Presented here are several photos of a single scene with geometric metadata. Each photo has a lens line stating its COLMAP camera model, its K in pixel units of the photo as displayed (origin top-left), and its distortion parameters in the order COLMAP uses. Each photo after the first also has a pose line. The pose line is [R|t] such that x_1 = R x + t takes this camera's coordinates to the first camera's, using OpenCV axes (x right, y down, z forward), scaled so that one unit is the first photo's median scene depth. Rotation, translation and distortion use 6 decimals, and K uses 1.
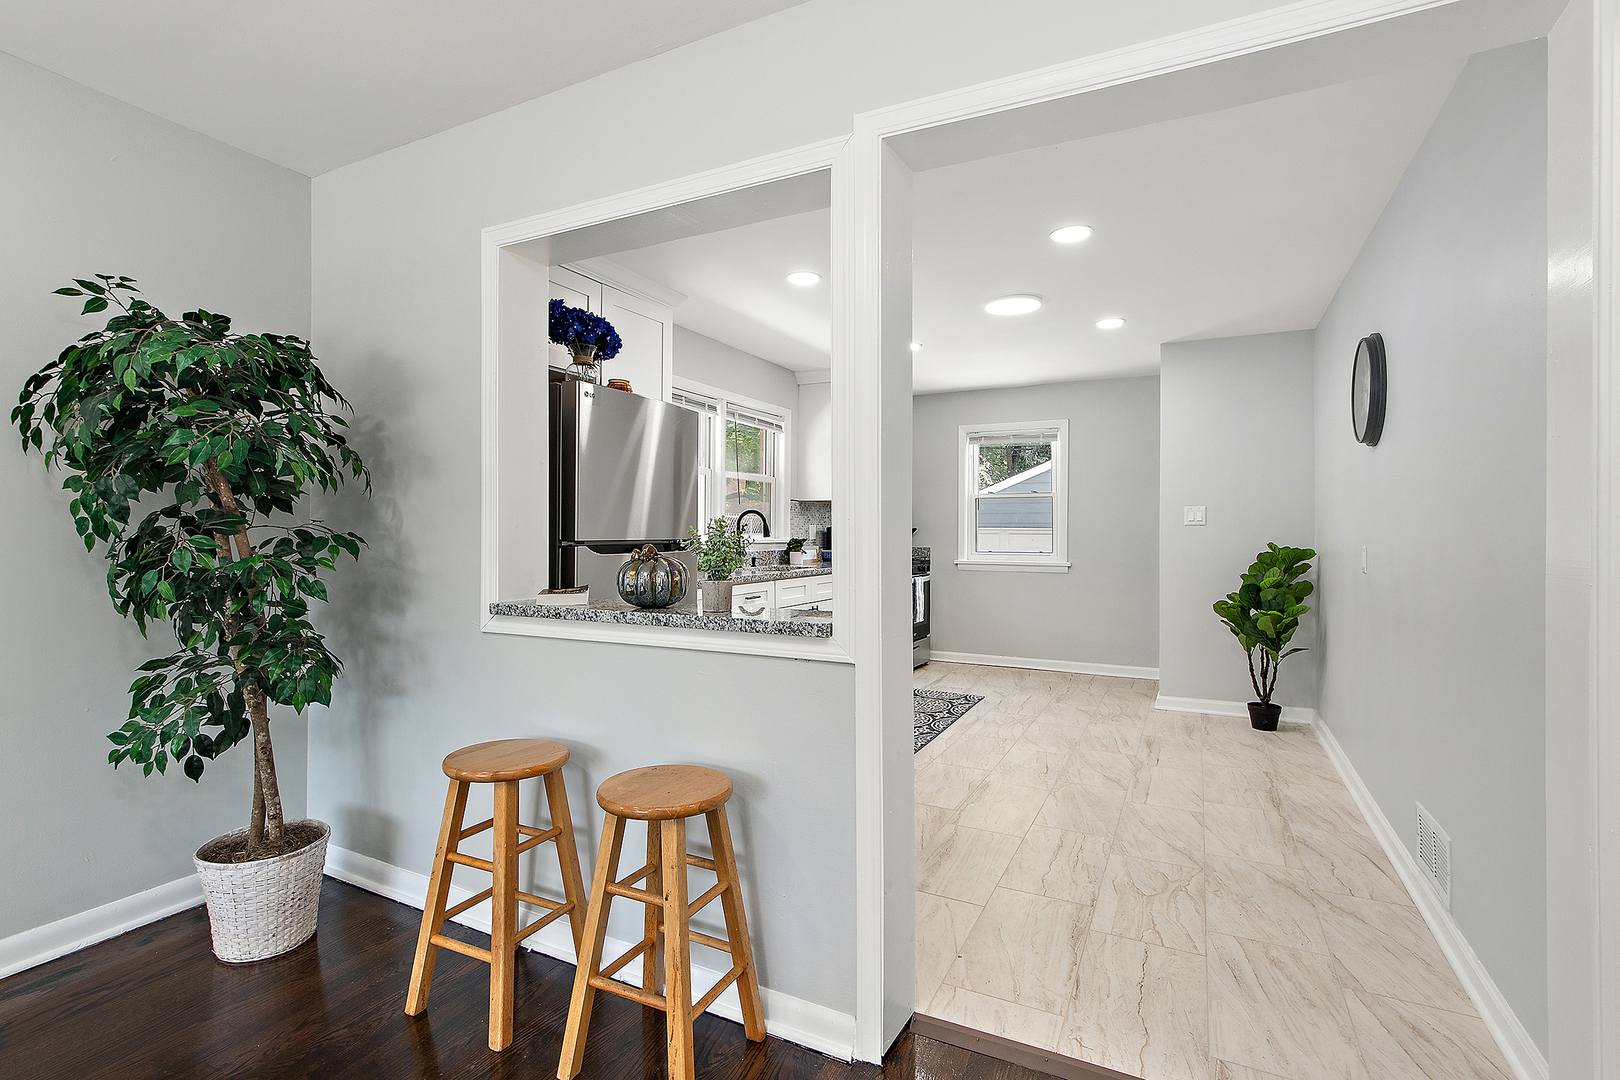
lens RADIAL K [[746.8, 0, 810.1], [0, 746.8, 522.2], [0, 0, 1]] dist [0.026238, 0.000026]
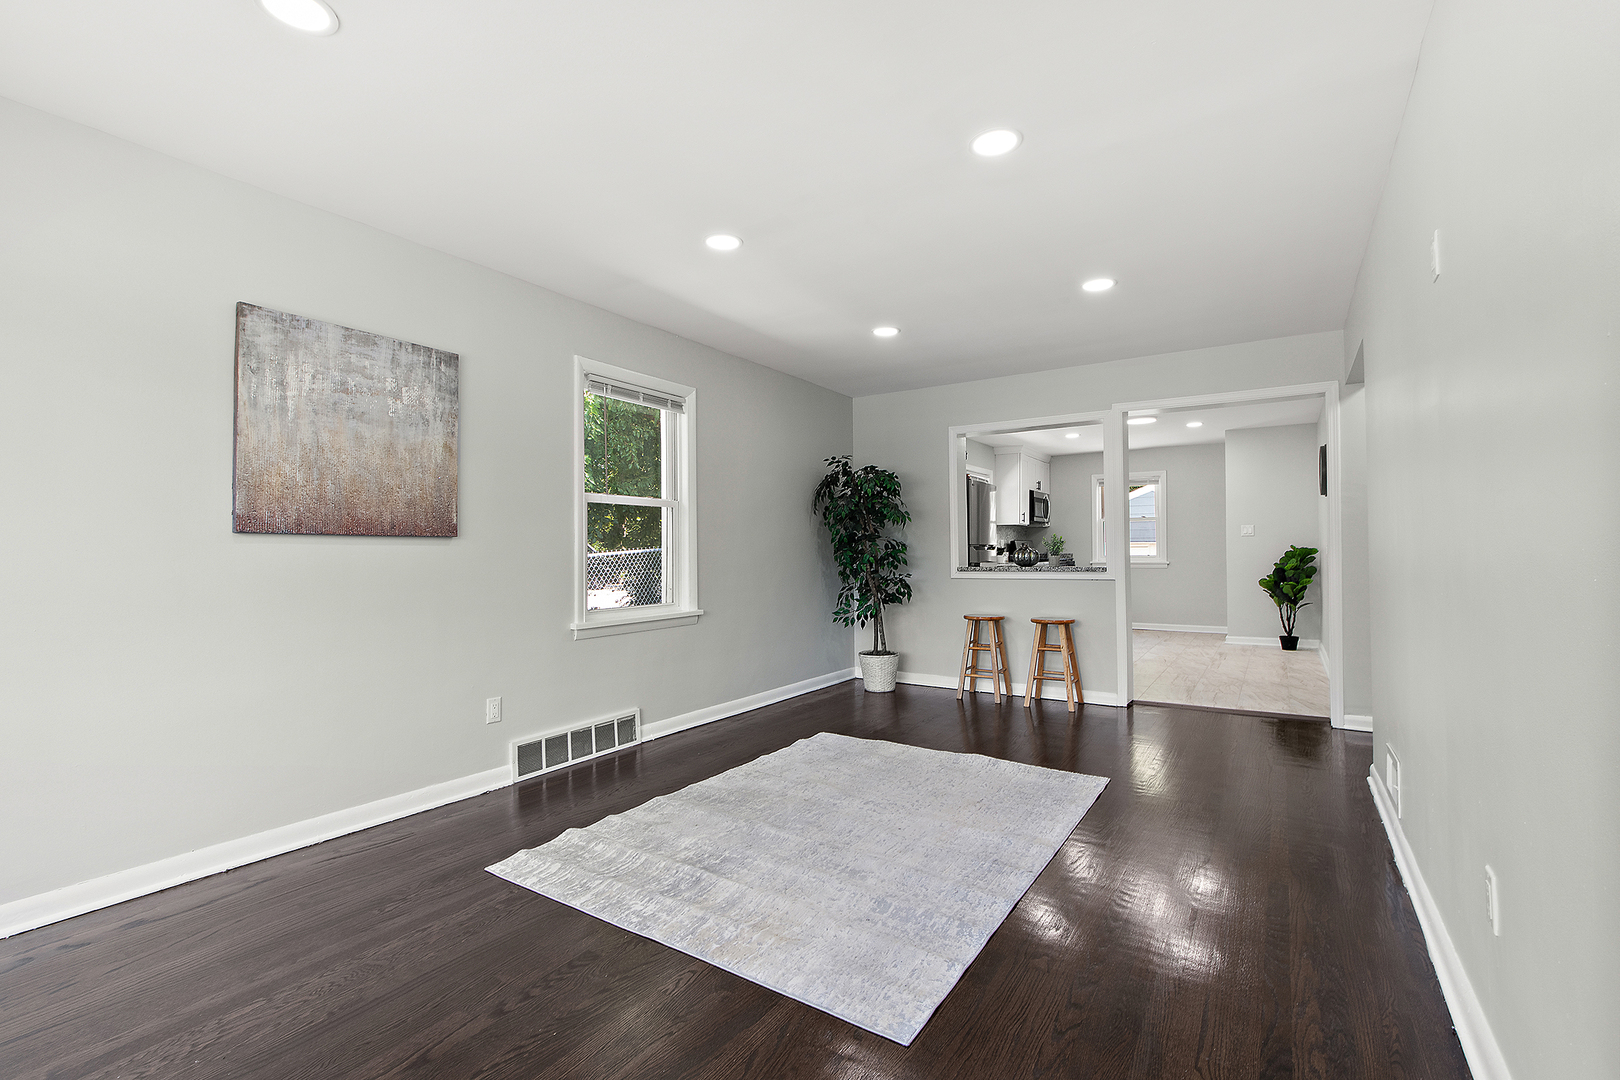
lens RADIAL K [[701.7, 0, 810.0], [0, 701.7, 540.0], [0, 0, 1]] dist [-0.001485, -0.000061]
pose [[0.993763, -0.013851, -0.110648, -0.337235], [0.013436, 0.999900, -0.004492, 0.008261], [0.110699, 0.002977, 0.993850, -0.777679]]
